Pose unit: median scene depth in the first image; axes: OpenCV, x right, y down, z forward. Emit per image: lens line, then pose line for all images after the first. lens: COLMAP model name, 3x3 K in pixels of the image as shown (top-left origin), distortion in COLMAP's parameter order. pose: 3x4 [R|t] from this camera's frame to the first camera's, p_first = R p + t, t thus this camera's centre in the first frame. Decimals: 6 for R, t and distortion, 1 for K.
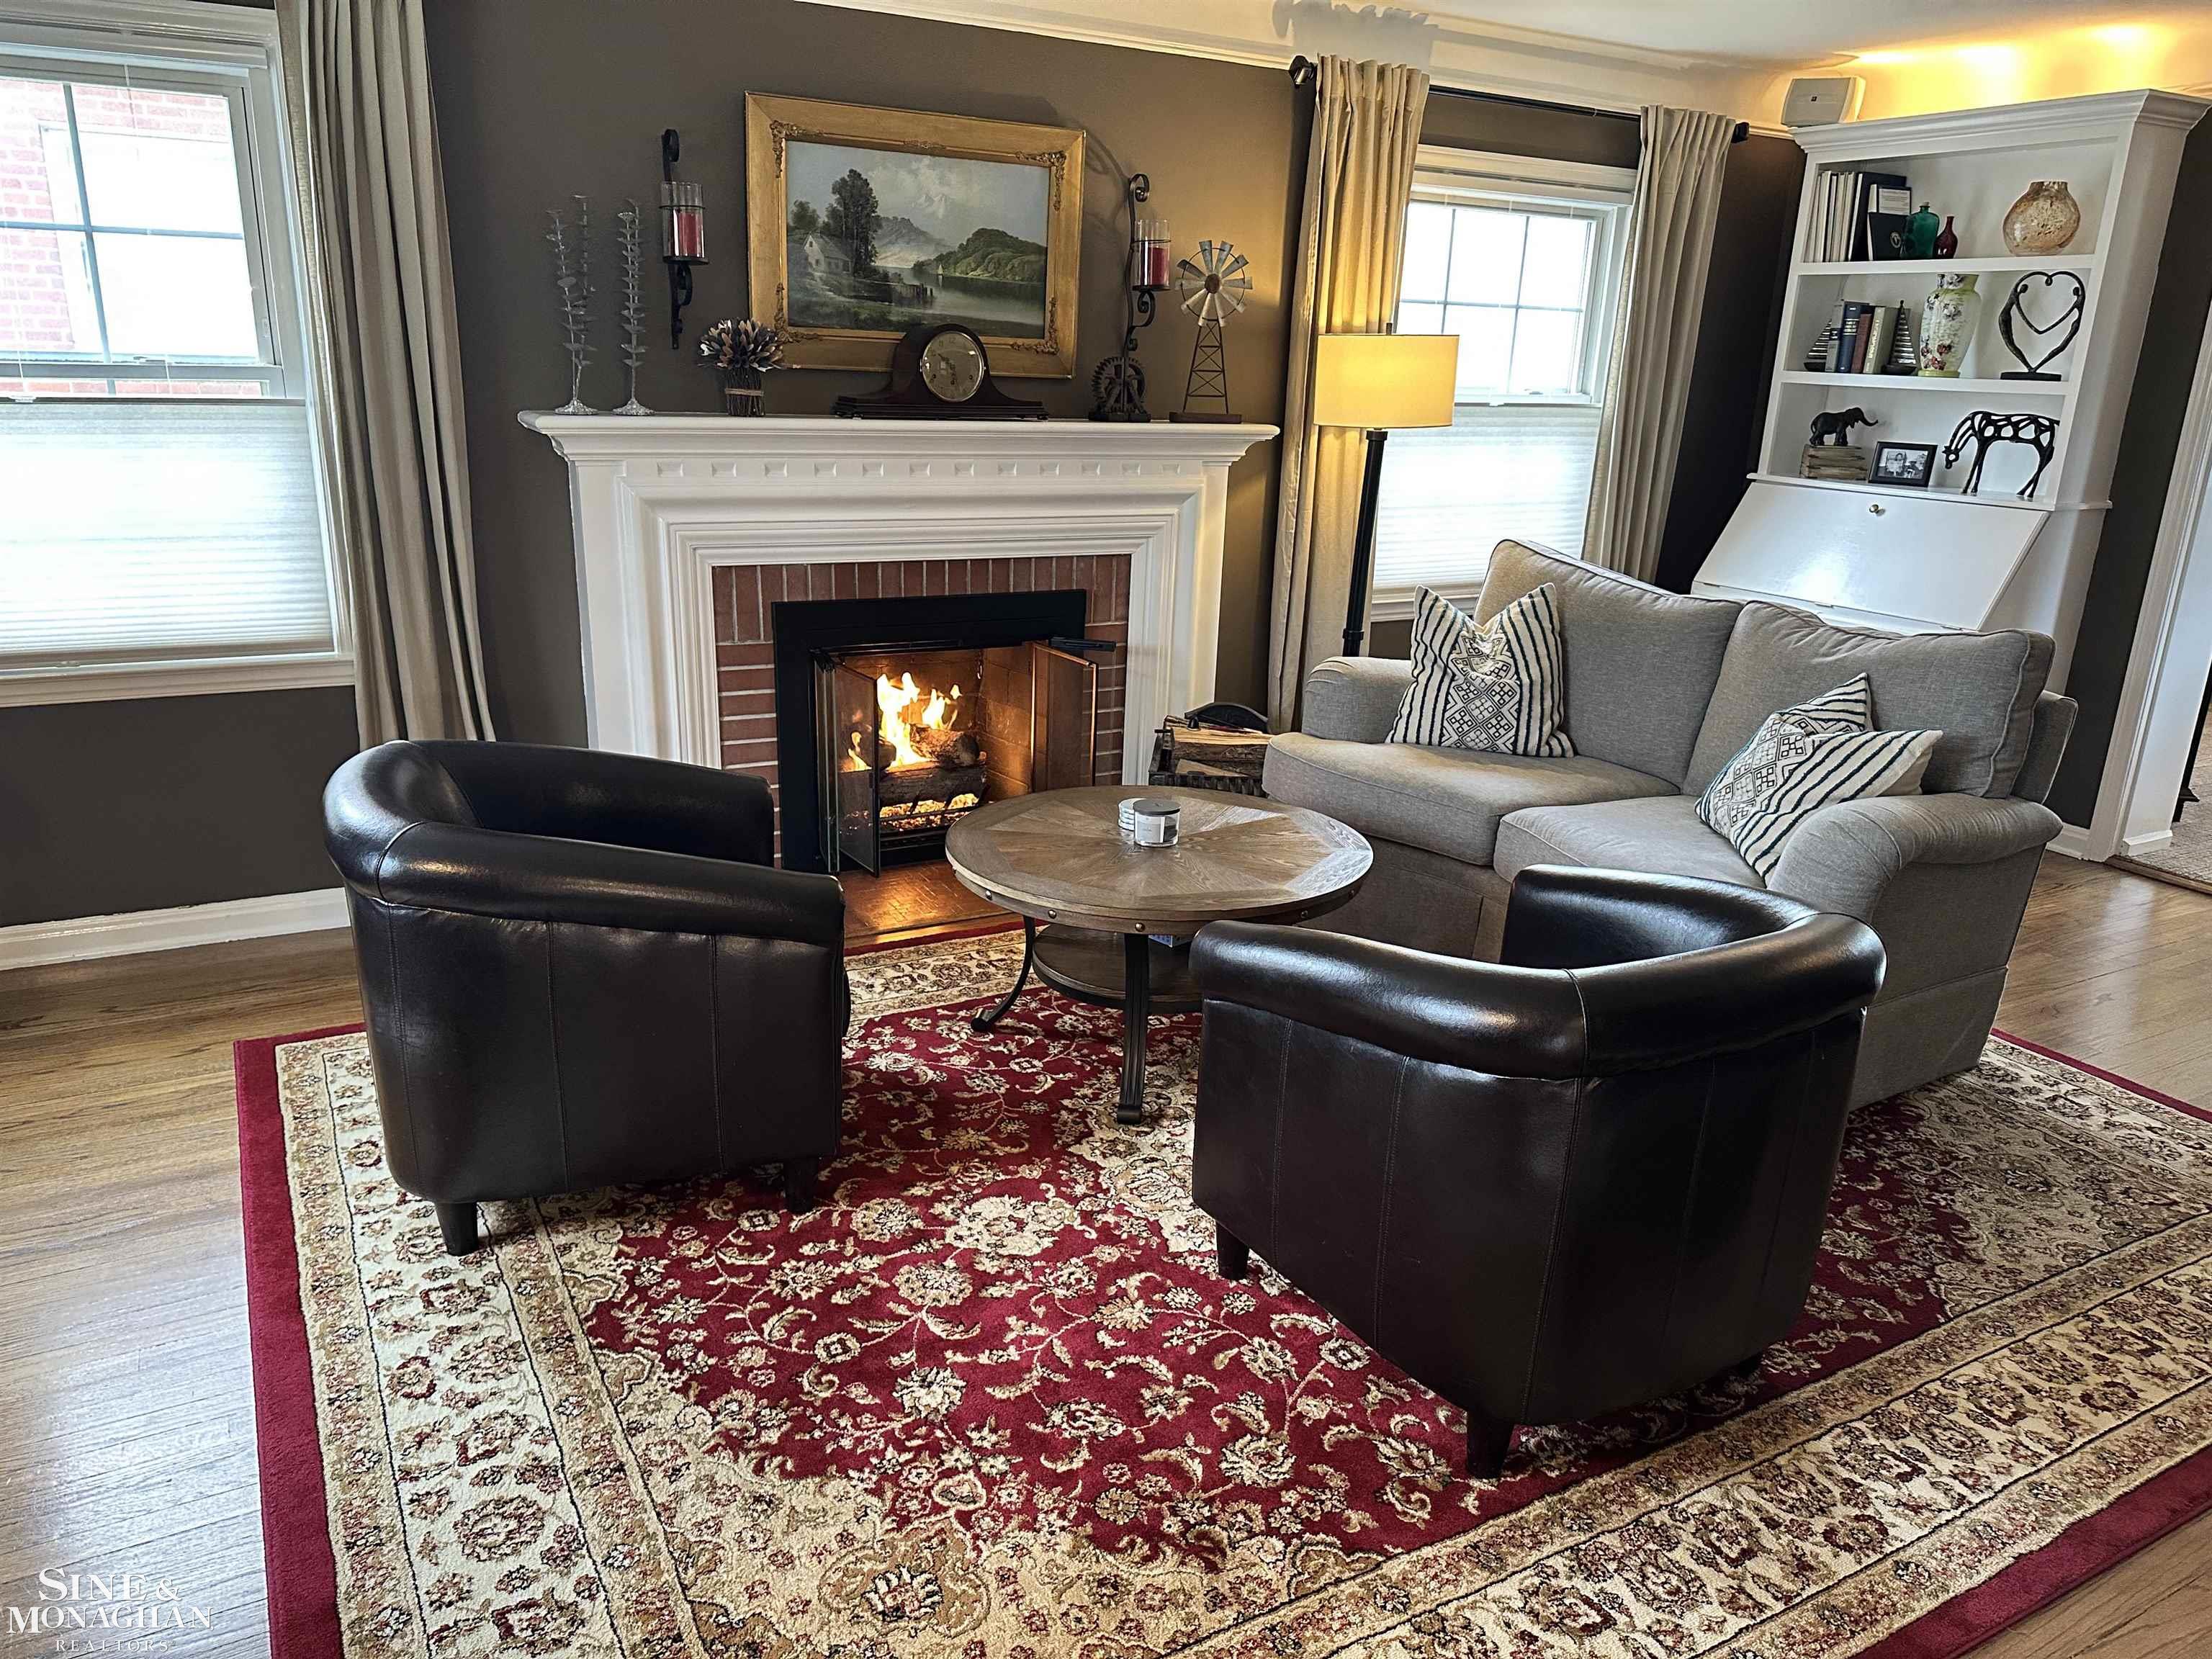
lens RADIAL K [[1558.5, 0, 1106.3], [0, 1558.5, 836.4], [0, 0, 1]] dist [0.060486, -0.056525]
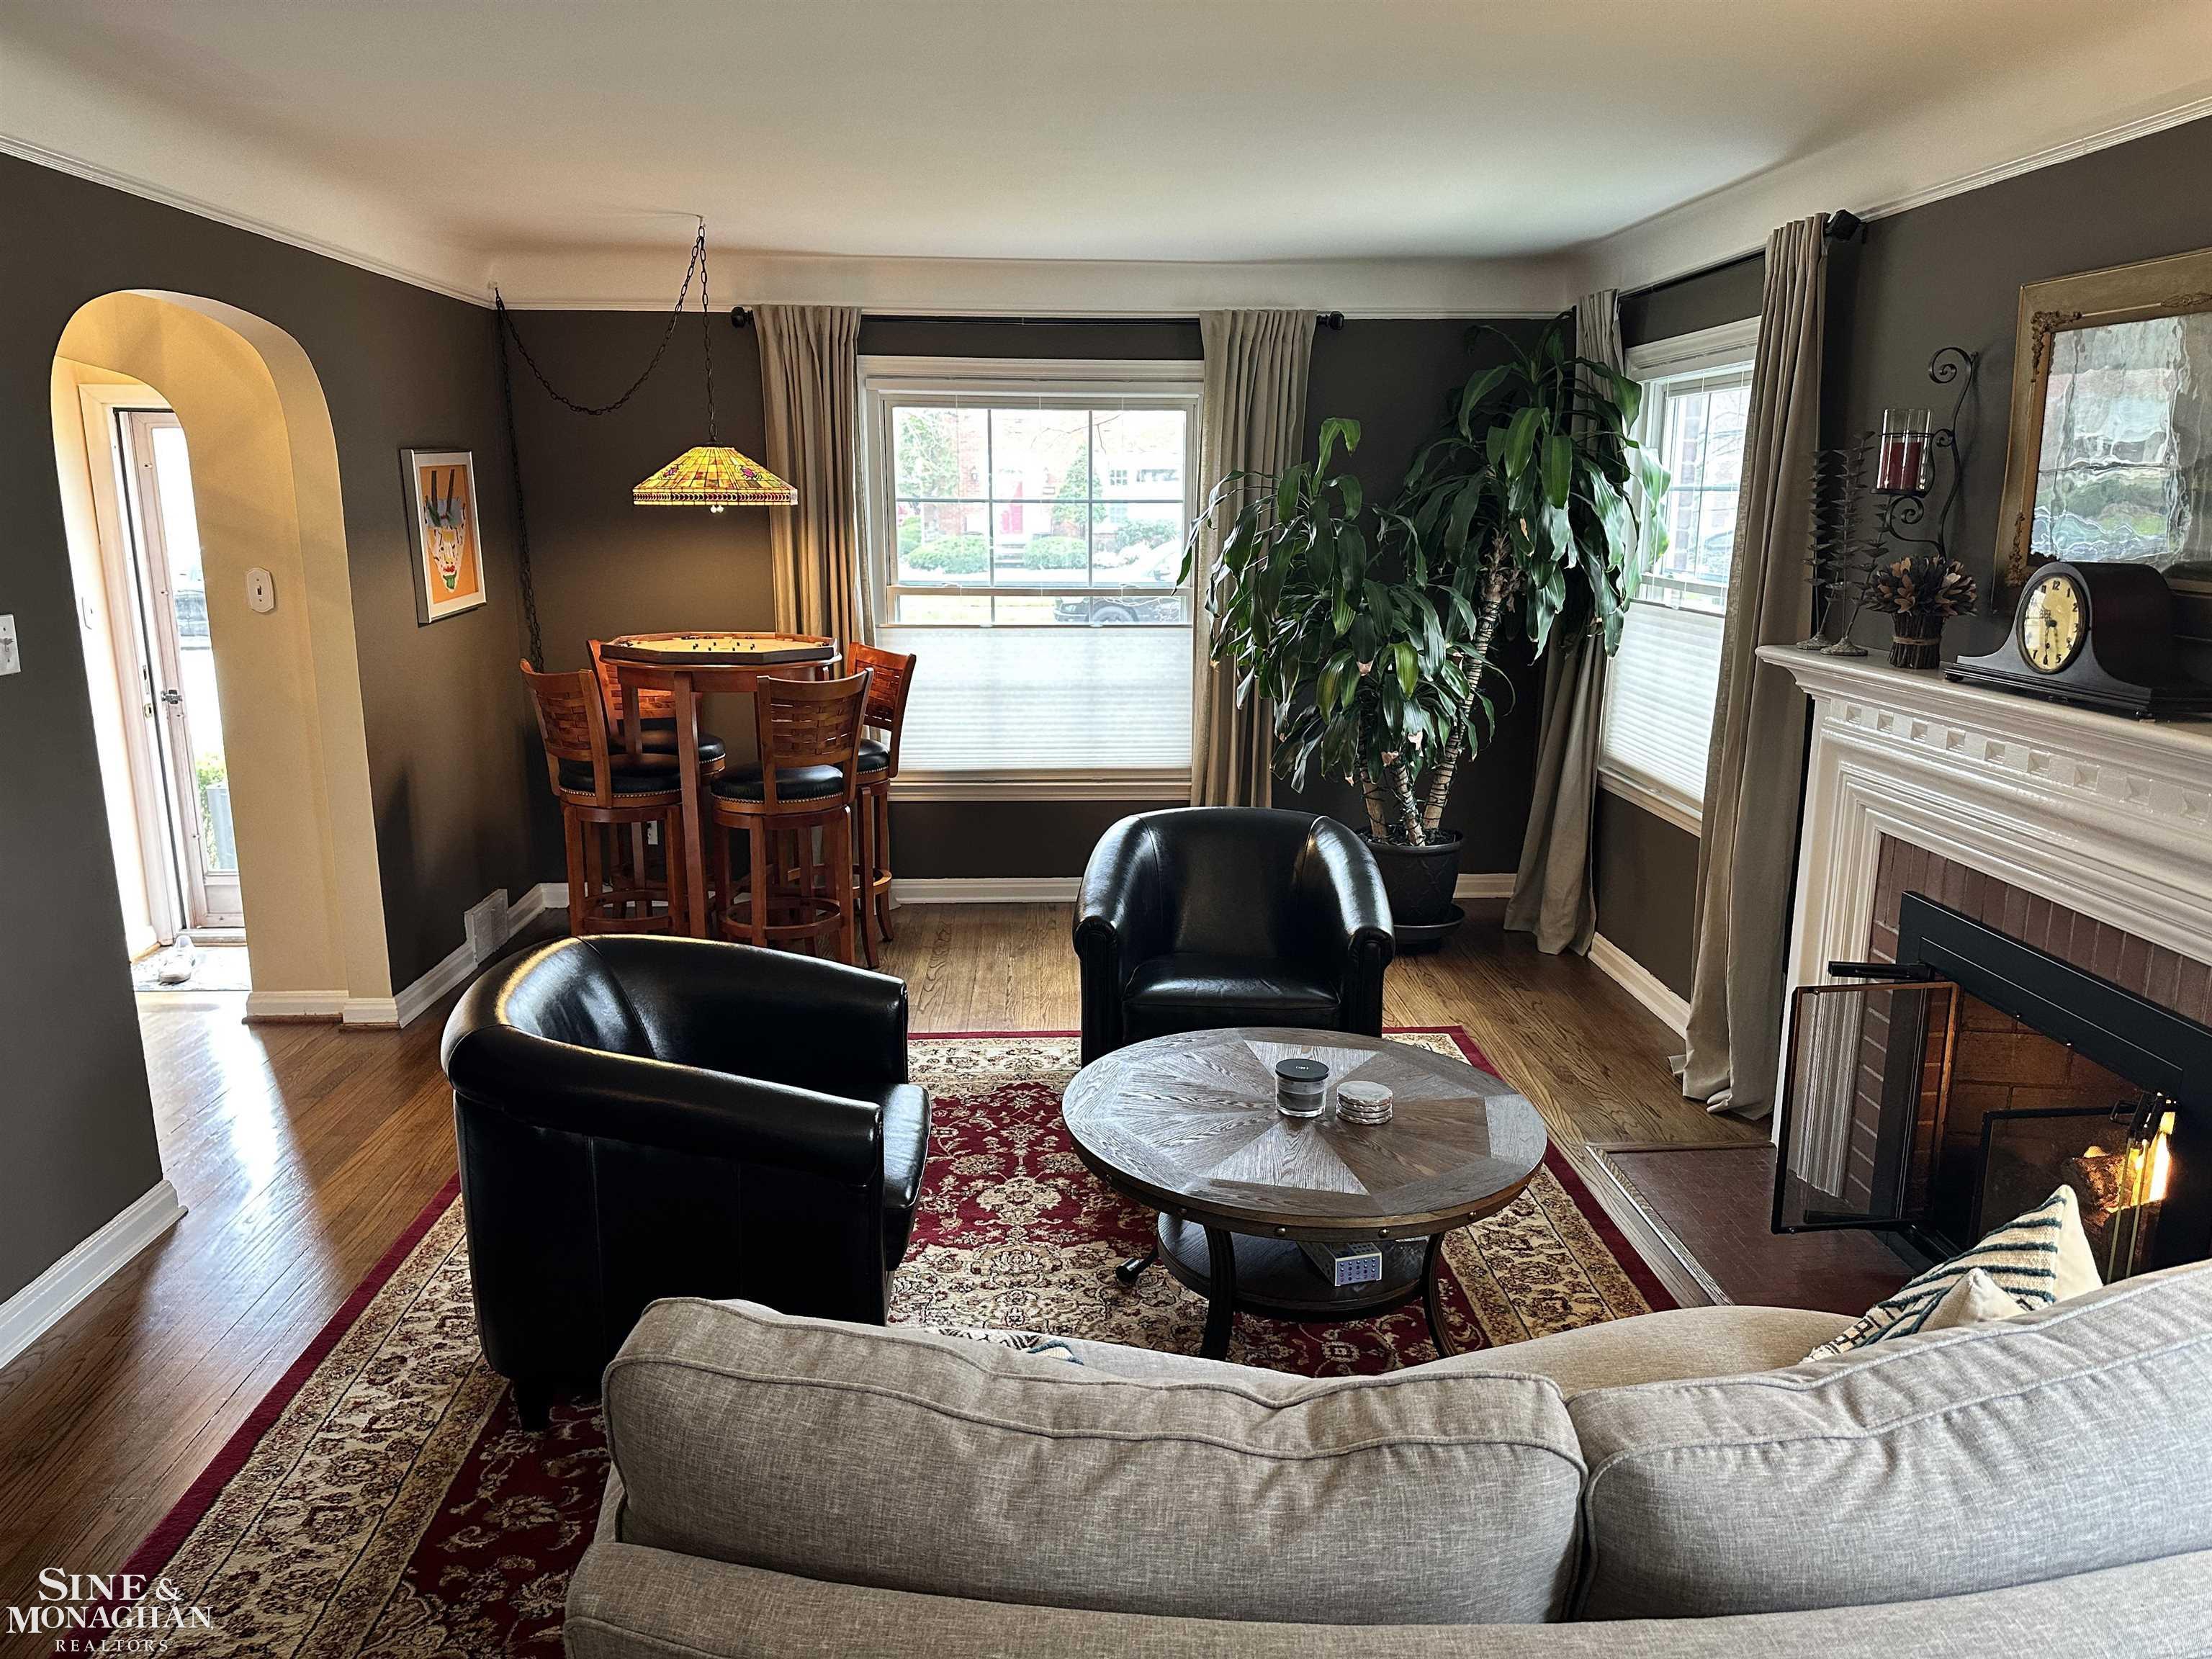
lens RADIAL K [[1558.5, 0, 1104.2], [0, 1558.5, 819.5], [0, 0, 1]] dist [0.060486, -0.056525]
pose [[-0.443552, 0.154322, -0.882862, 1.114199], [-0.290396, 0.907176, 0.304468, -0.509220], [0.847898, 0.391428, -0.357566, 1.520541]]
